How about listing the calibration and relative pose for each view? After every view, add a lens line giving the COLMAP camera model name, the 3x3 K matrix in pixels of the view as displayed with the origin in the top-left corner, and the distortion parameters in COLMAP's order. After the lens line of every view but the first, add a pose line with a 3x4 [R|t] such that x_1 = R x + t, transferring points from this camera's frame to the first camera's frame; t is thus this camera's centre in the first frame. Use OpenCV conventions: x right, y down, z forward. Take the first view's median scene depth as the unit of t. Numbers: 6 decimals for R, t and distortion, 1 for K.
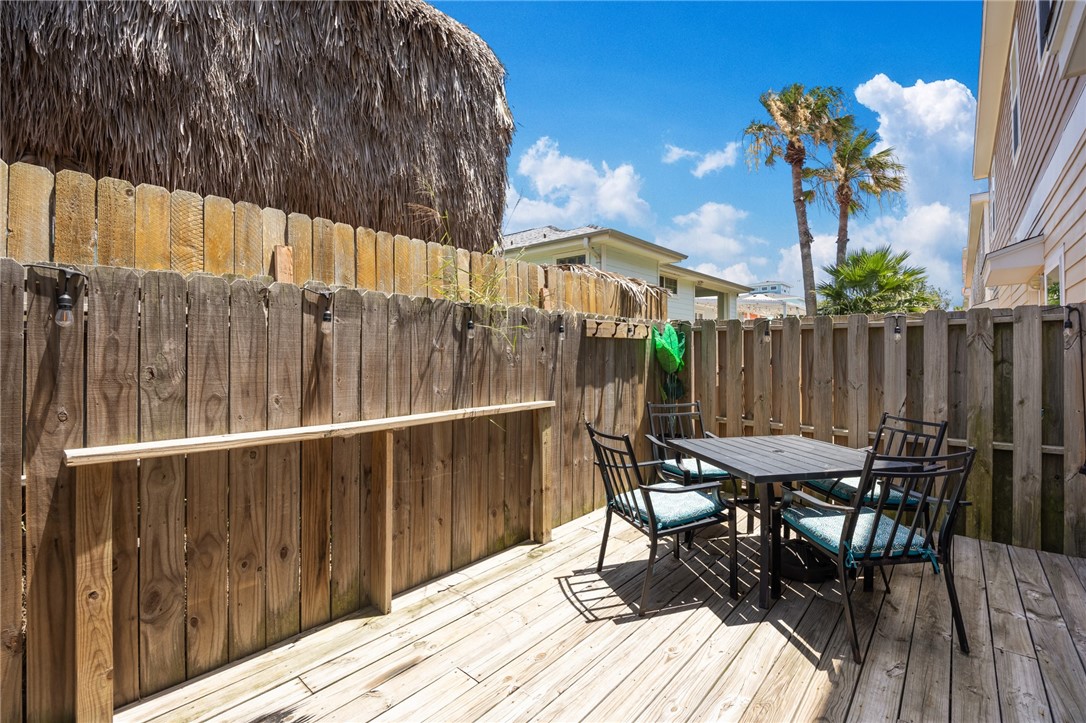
lens RADIAL K [[474.5, 0, 540.4], [0, 474.5, 351.4], [0, 0, 1]] dist [-0.016503, 0.000328]
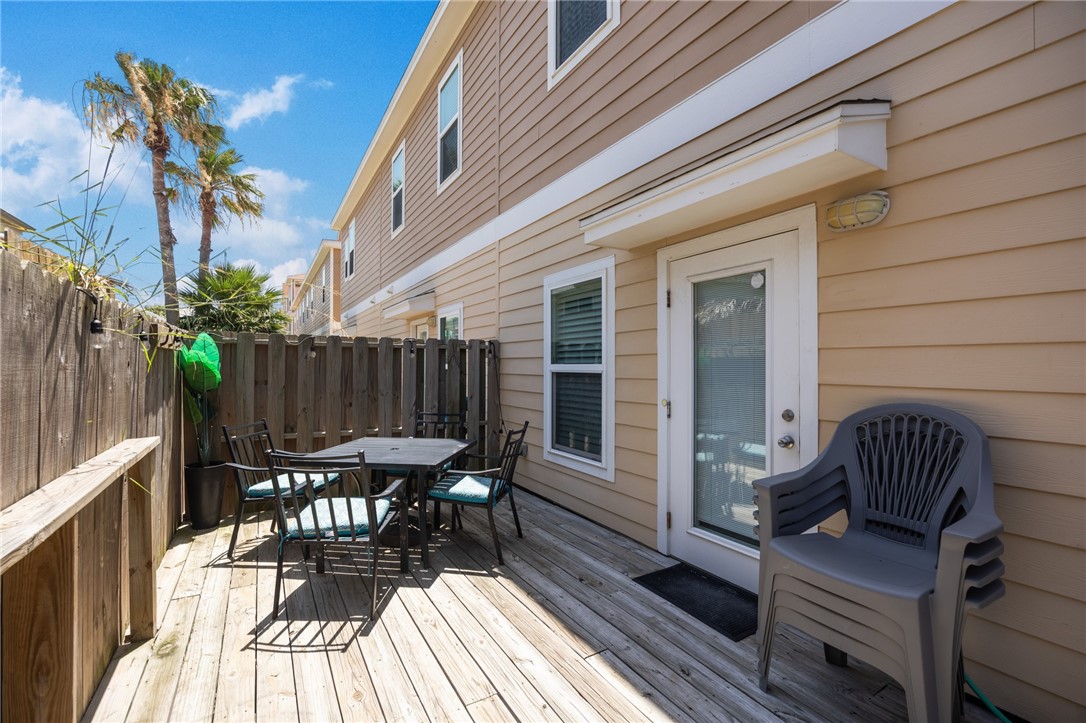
lens RADIAL K [[474.5, 0, 540.4], [0, 474.5, 366.3], [0, 0, 1]] dist [-0.016503, 0.000328]
pose [[0.304681, -0.001614, 0.952453, -0.456943], [-0.006508, 0.999972, 0.003777, -0.008221], [-0.952432, -0.007349, 0.304661, 0.220302]]
